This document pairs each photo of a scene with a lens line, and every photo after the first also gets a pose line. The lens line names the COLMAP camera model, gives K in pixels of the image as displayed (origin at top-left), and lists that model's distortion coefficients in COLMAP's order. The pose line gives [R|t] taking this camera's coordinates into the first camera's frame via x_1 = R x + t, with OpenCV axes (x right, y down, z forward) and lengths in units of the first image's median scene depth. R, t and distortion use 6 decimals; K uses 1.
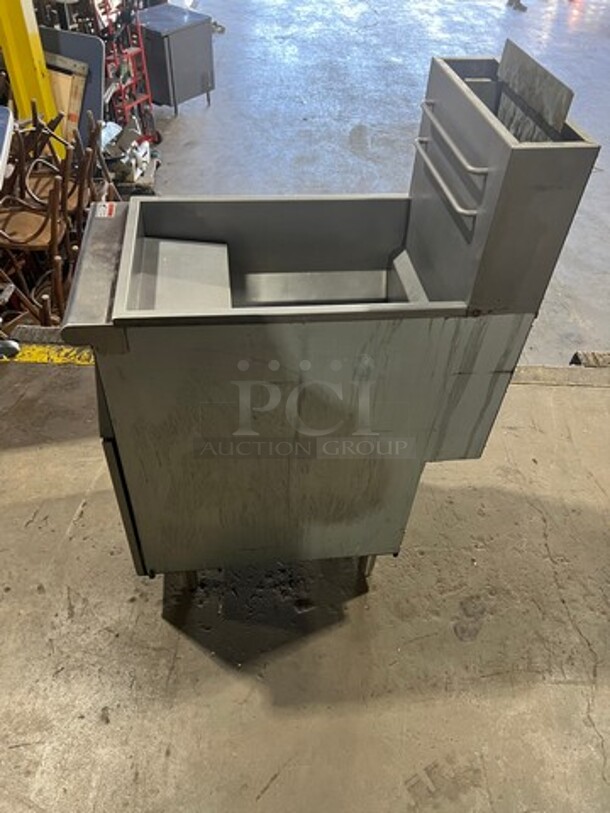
lens RADIAL K [[618.9, 0, 305.0], [0, 618.9, 406.5], [0, 0, 1]] dist [0.043129, -0.039401]
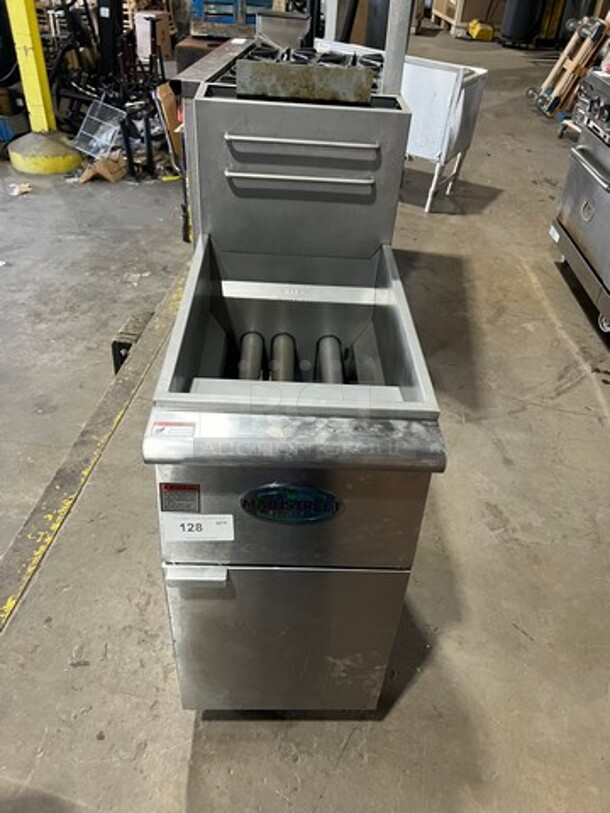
lens RADIAL K [[622.4, 0, 311.0], [0, 622.4, 406.0], [0, 0, 1]] dist [0.043482, -0.001937]
pose [[0.105220, -0.652762, 0.750221, -0.610971], [0.659120, 0.610676, 0.438902, -0.402524], [-0.744641, 0.448304, 0.494503, 0.401227]]
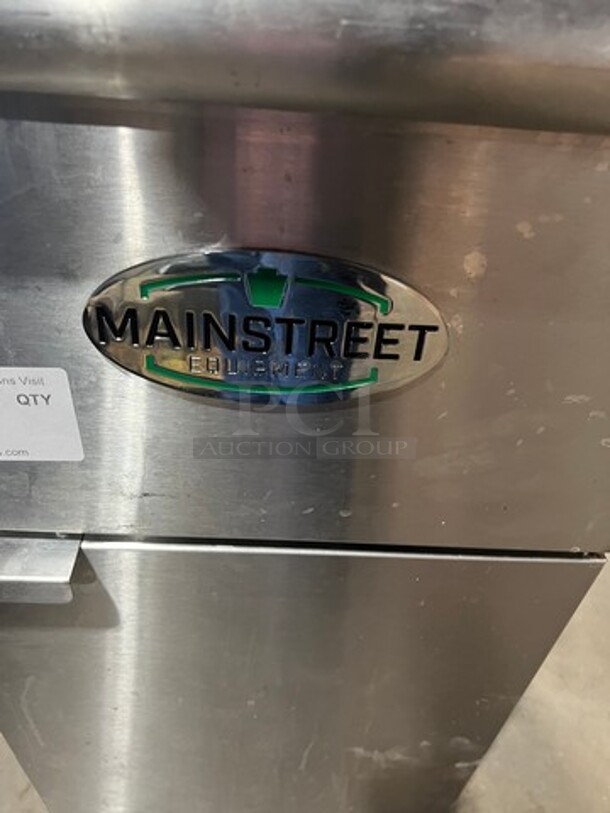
lens RADIAL K [[618.9, 0, 305.0], [0, 618.9, 406.5], [0, 0, 1]] dist [0.043129, -0.039401]
pose [[0.117391, -0.673564, 0.729747, -0.369885], [0.653770, 0.605548, 0.453757, -0.158820], [-0.747532, 0.423820, 0.511442, 0.659815]]
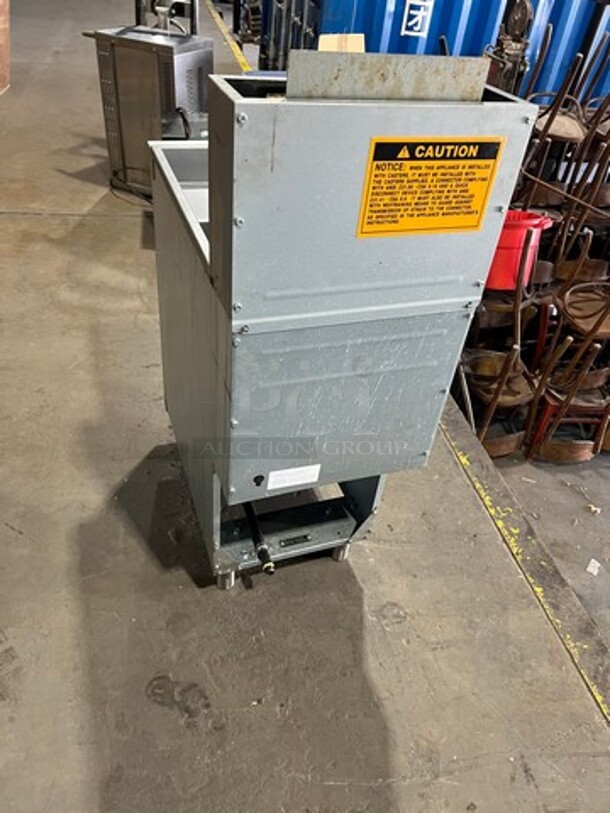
lens RADIAL K [[618.9, 0, 305.0], [0, 618.9, 406.5], [0, 0, 1]] dist [0.043129, -0.039401]
pose [[0.218035, 0.591618, -0.776176, 0.717111], [-0.739909, 0.618814, 0.263826, -0.242488], [0.636393, 0.516776, 0.572666, 0.431222]]
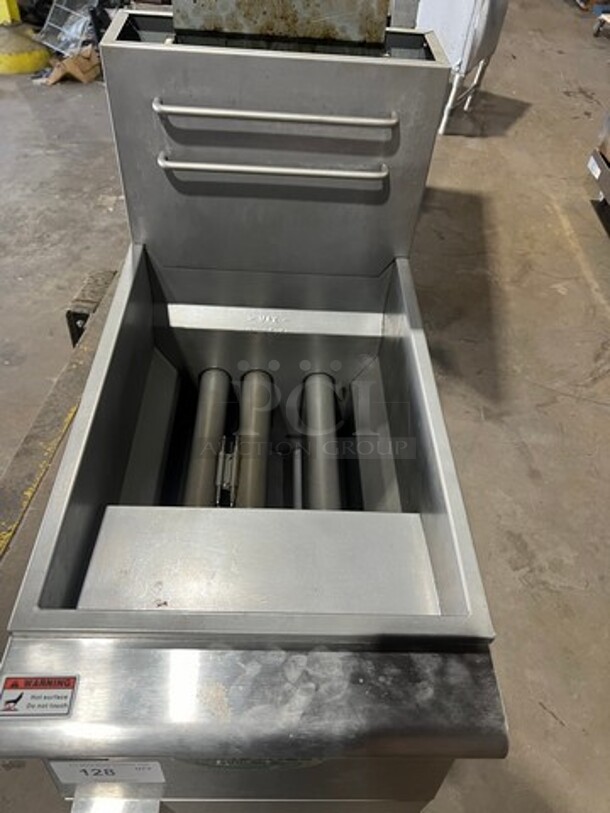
lens RADIAL K [[618.9, 0, 305.0], [0, 618.9, 406.5], [0, 0, 1]] dist [0.043129, -0.039401]
pose [[0.112700, -0.757823, 0.642653, -0.314280], [0.659712, 0.540716, 0.521926, -0.385746], [-0.743020, 0.365145, 0.560883, 0.437438]]
